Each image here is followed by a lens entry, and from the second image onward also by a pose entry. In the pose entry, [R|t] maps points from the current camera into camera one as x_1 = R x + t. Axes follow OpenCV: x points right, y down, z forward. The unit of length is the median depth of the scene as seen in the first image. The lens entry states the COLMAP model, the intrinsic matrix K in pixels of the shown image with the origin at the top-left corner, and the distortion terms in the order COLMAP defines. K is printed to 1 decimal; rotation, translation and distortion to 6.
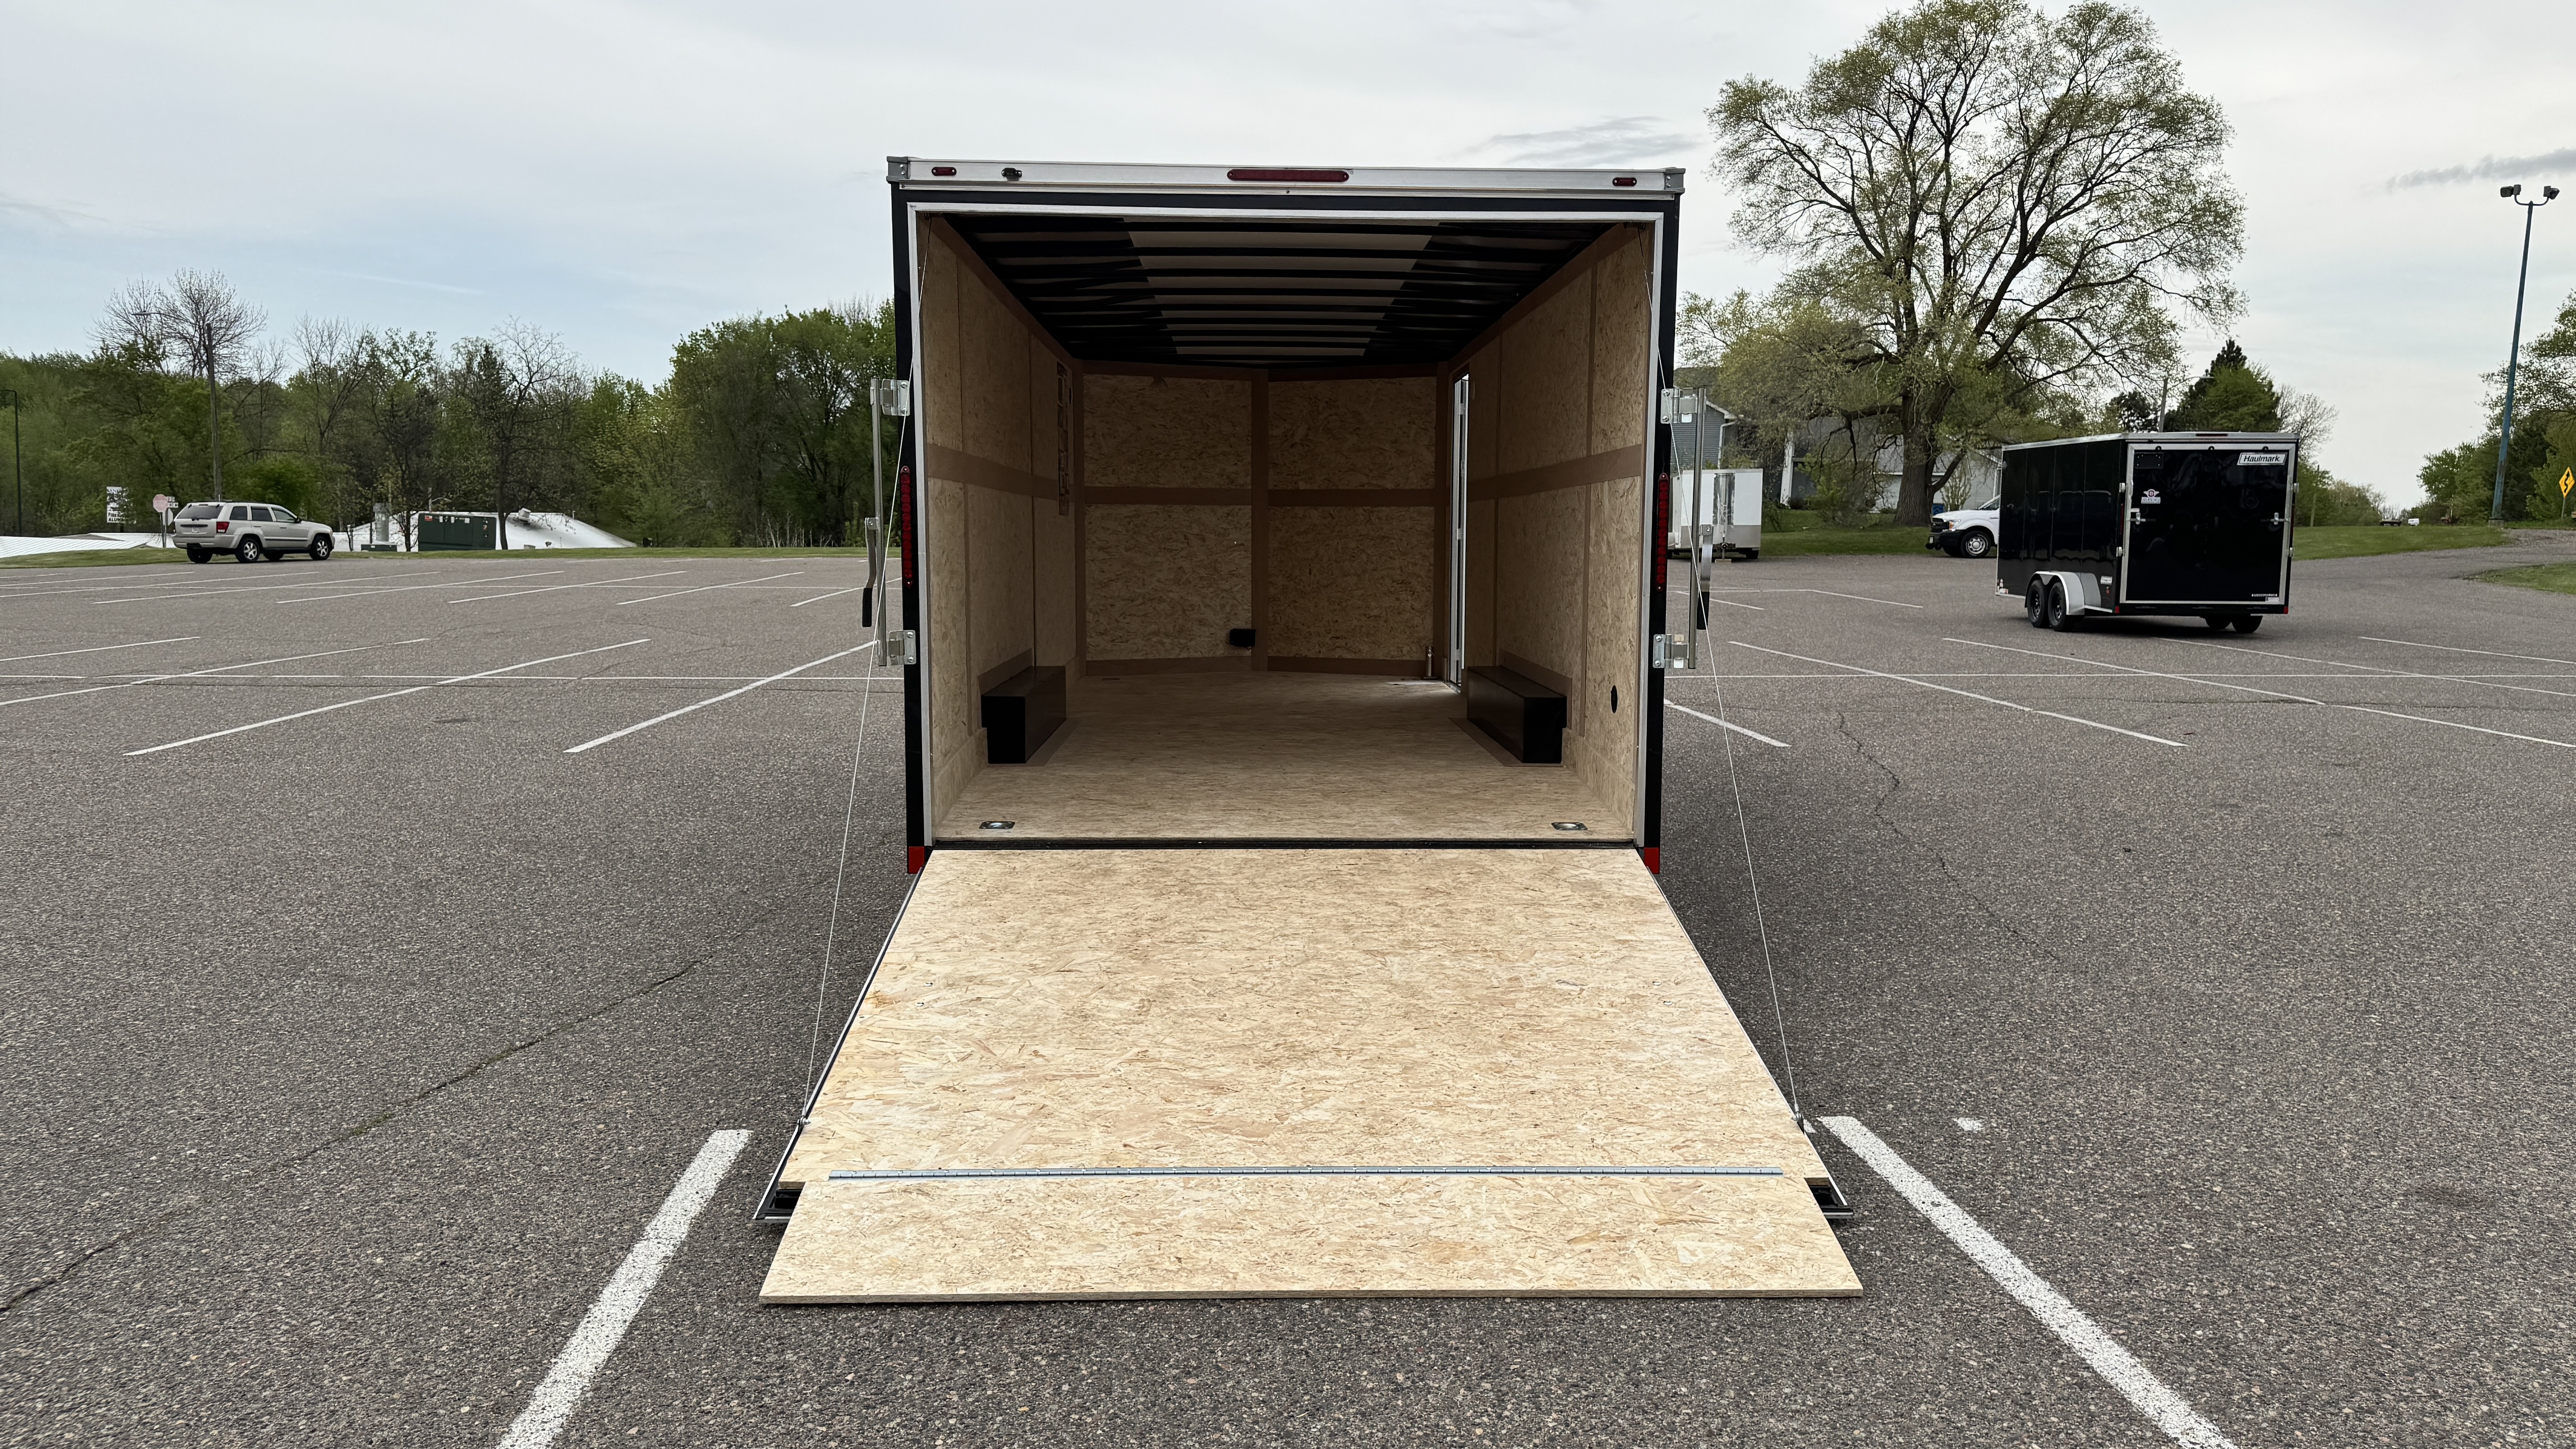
lens RADIAL K [[1807.2, 0, 1299.2], [0, 1807.2, 726.3], [0, 0, 1]] dist [0.071507, -0.088816]
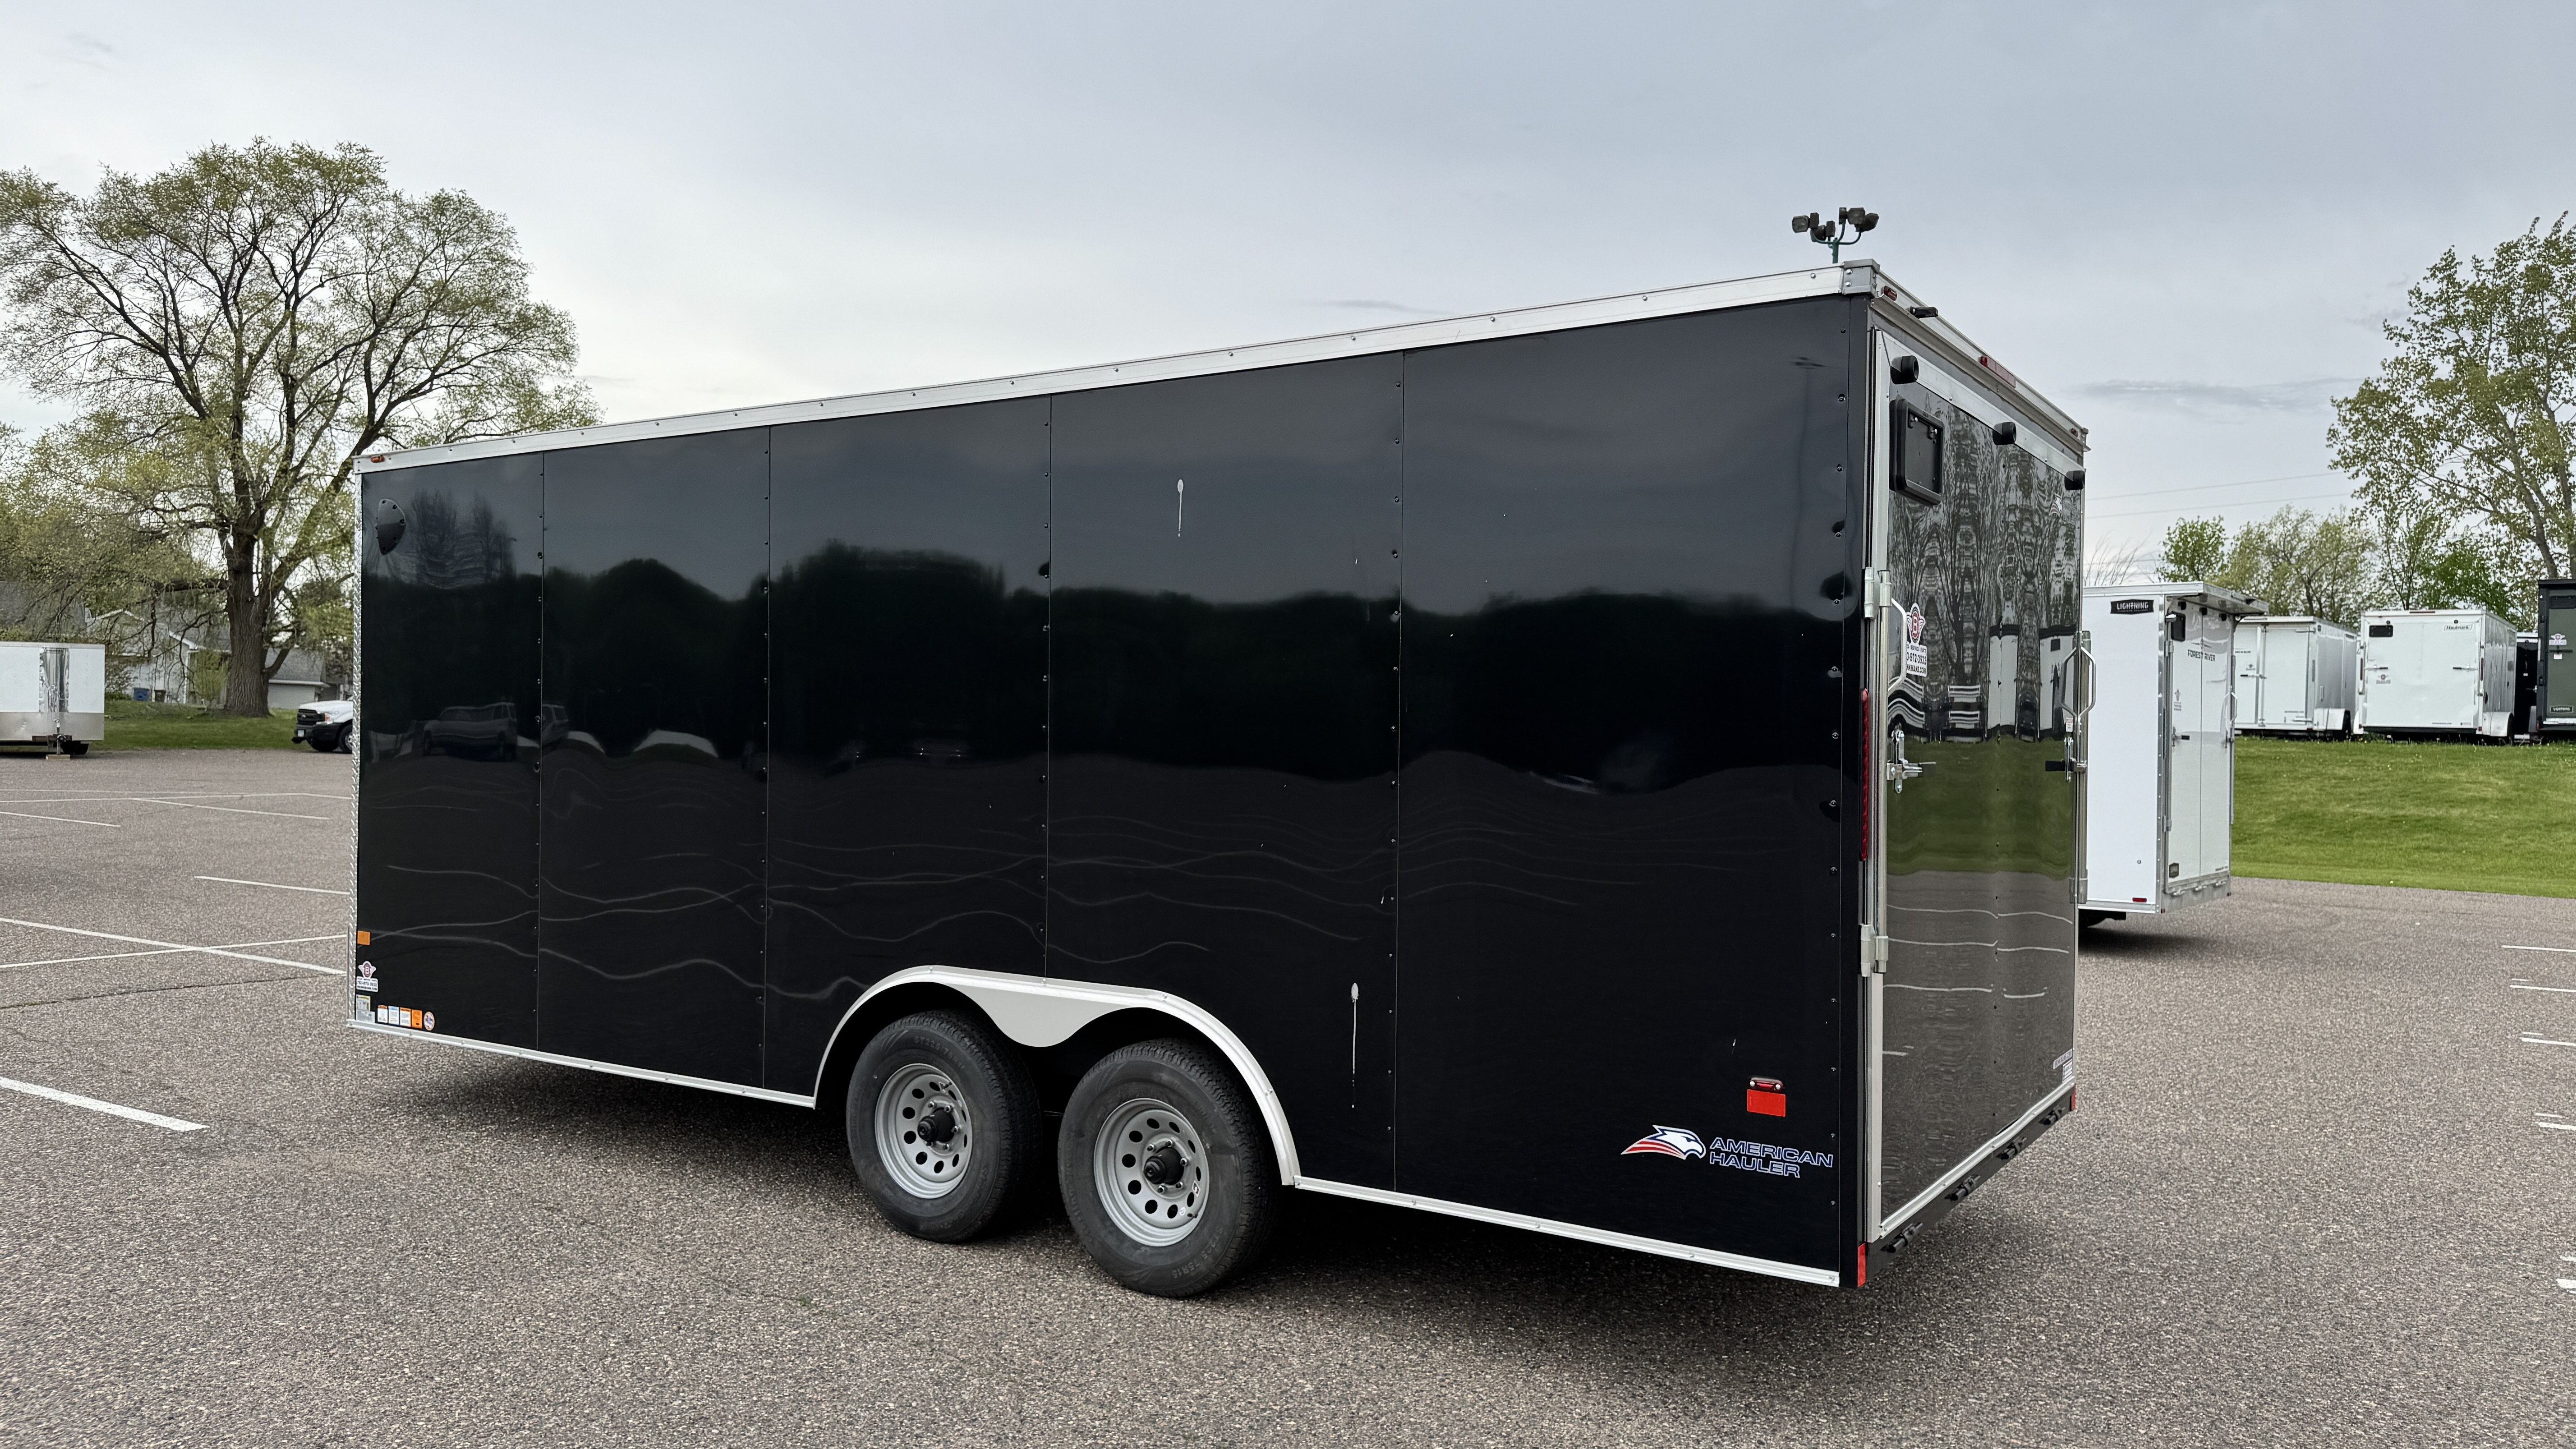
lens RADIAL K [[1807.2, 0, 1284.7], [0, 1807.2, 758.6], [0, 0, 1]] dist [0.071507, -0.088816]
pose [[0.579332, -0.007342, 0.815059, -0.443372], [0.076676, 0.996016, -0.045528, -0.049993], [-0.811477, 0.088872, 0.577587, 0.379029]]
